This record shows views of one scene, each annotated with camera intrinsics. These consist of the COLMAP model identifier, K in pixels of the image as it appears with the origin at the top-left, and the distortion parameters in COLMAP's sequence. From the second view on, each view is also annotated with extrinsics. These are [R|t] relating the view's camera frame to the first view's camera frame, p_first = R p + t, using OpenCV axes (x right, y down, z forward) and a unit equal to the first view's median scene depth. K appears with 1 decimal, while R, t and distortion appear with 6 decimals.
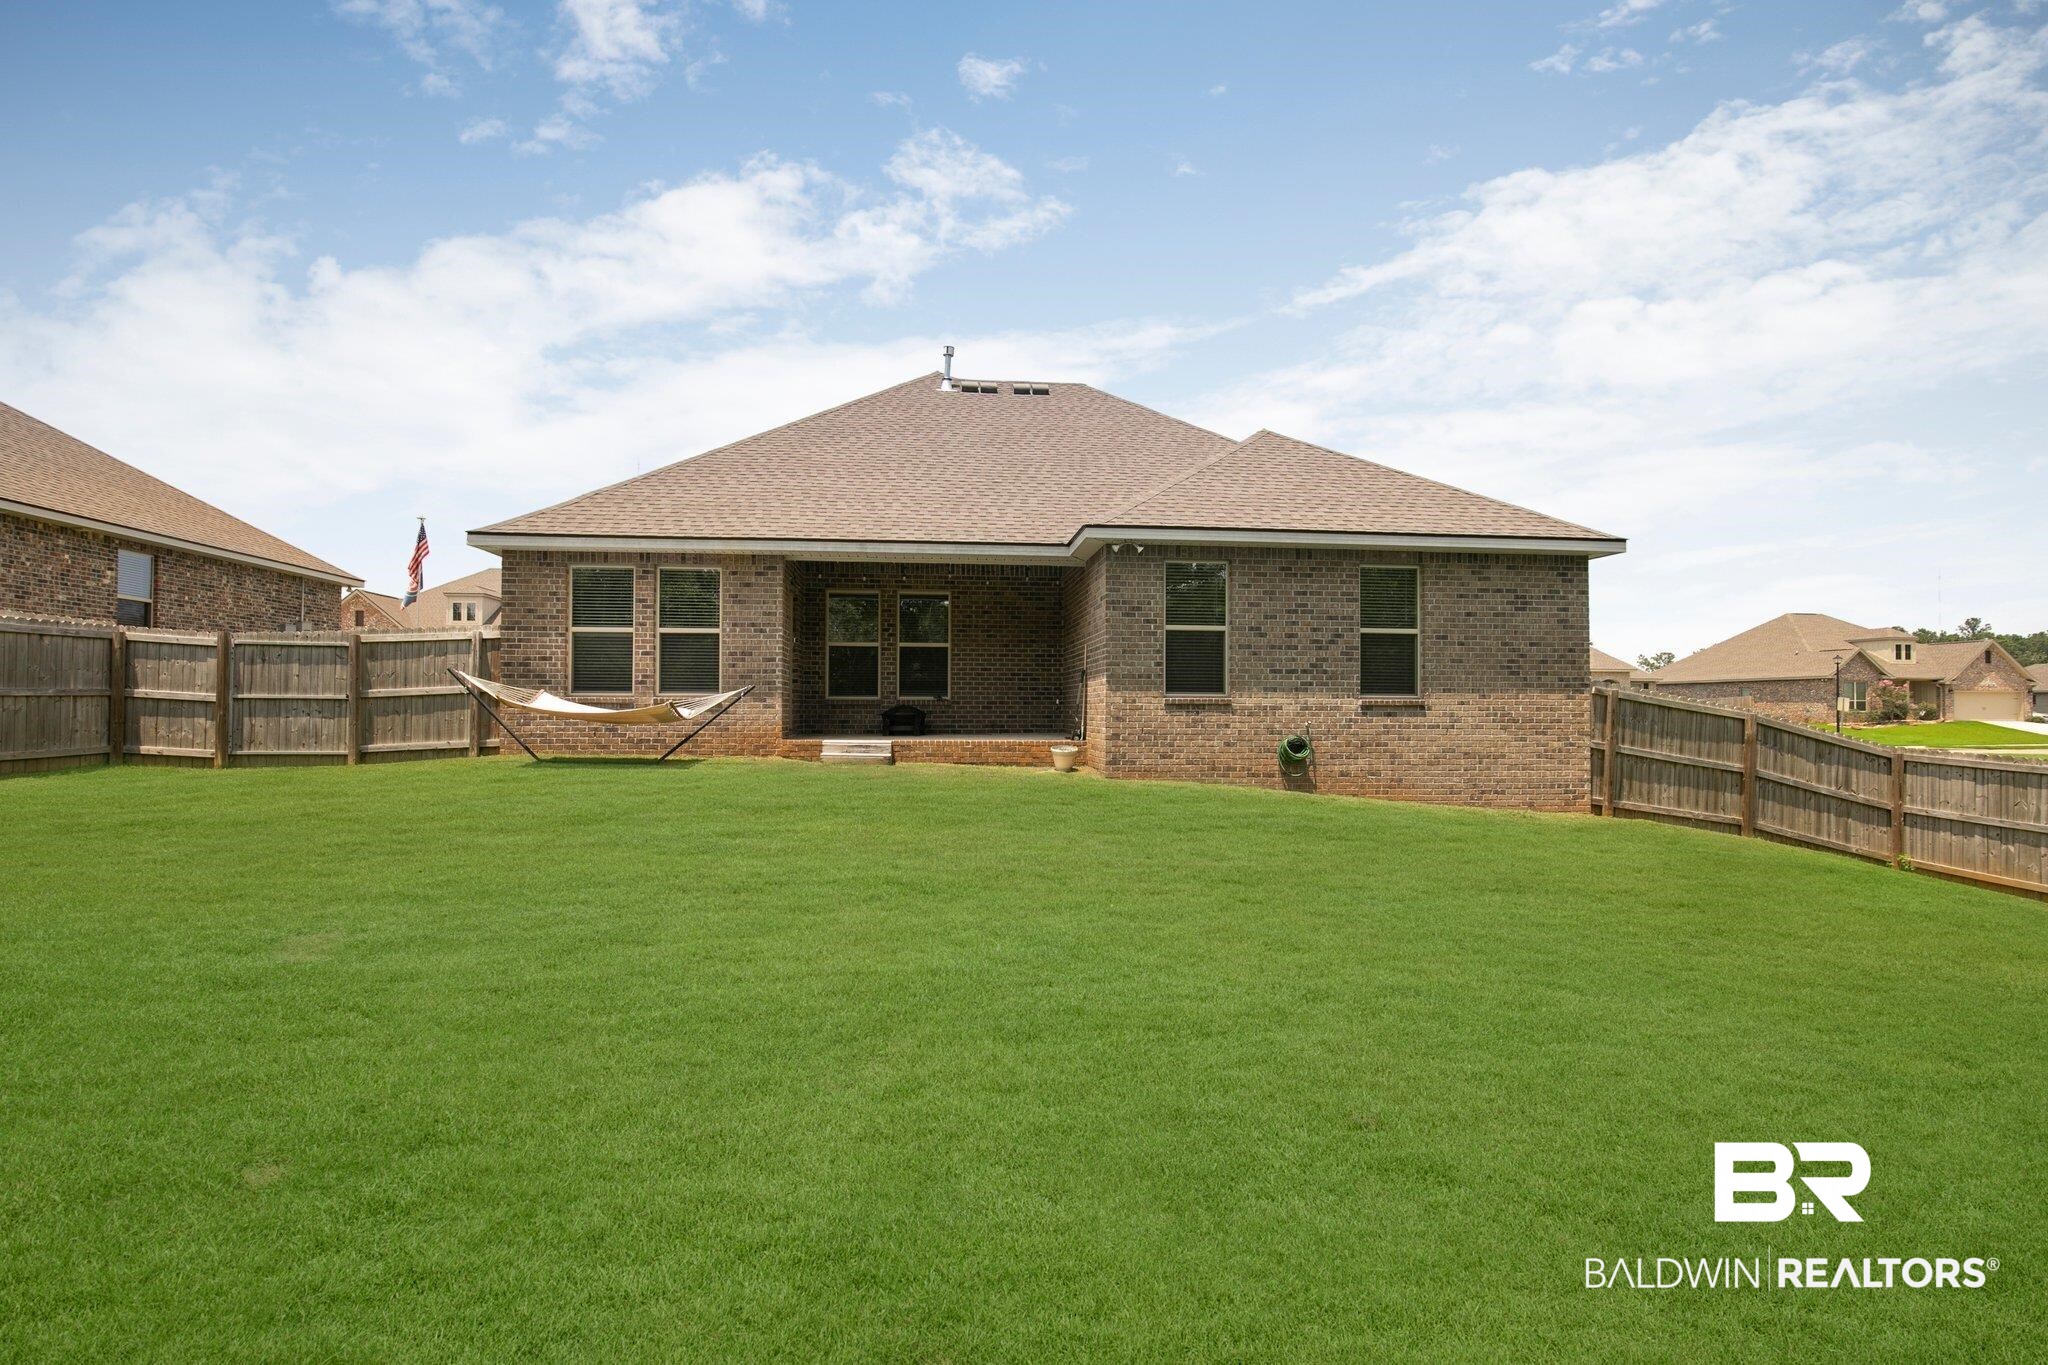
lens RADIAL K [[976.6, 0, 1028.1], [0, 976.6, 721.4], [0, 0, 1]] dist [-0.013488, 0.005454]
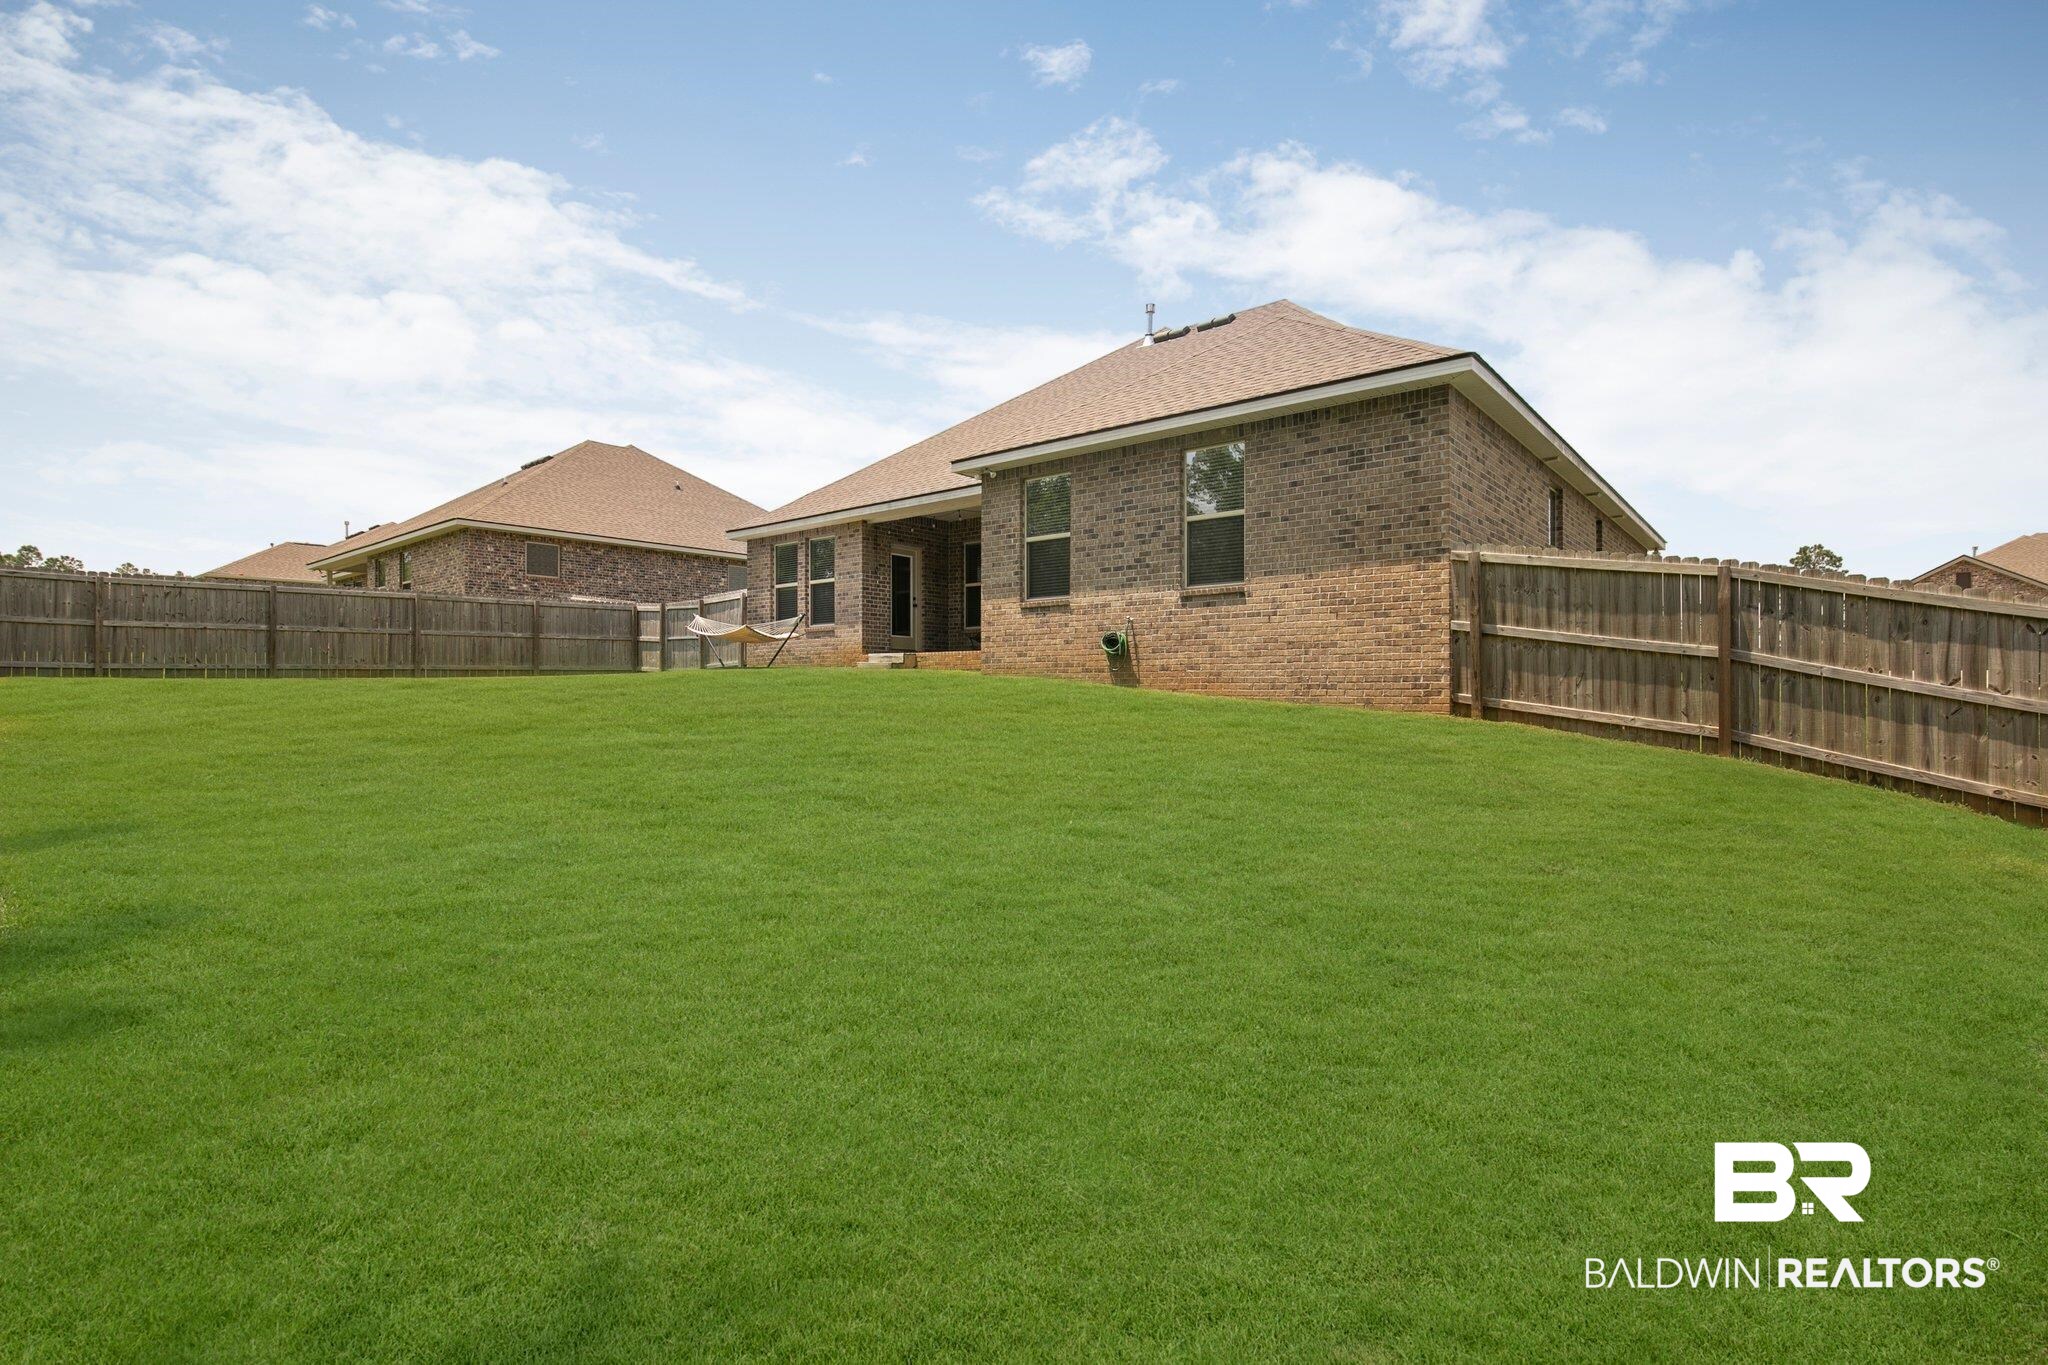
lens RADIAL K [[976.6, 0, 977.3], [0, 976.6, 716.8], [0, 0, 1]] dist [-0.013488, 0.005454]
pose [[0.674532, 0.015761, -0.738077, 0.902962], [-0.005118, 0.999848, 0.016673, 0.085603], [0.738228, -0.007469, 0.674510, 0.194227]]
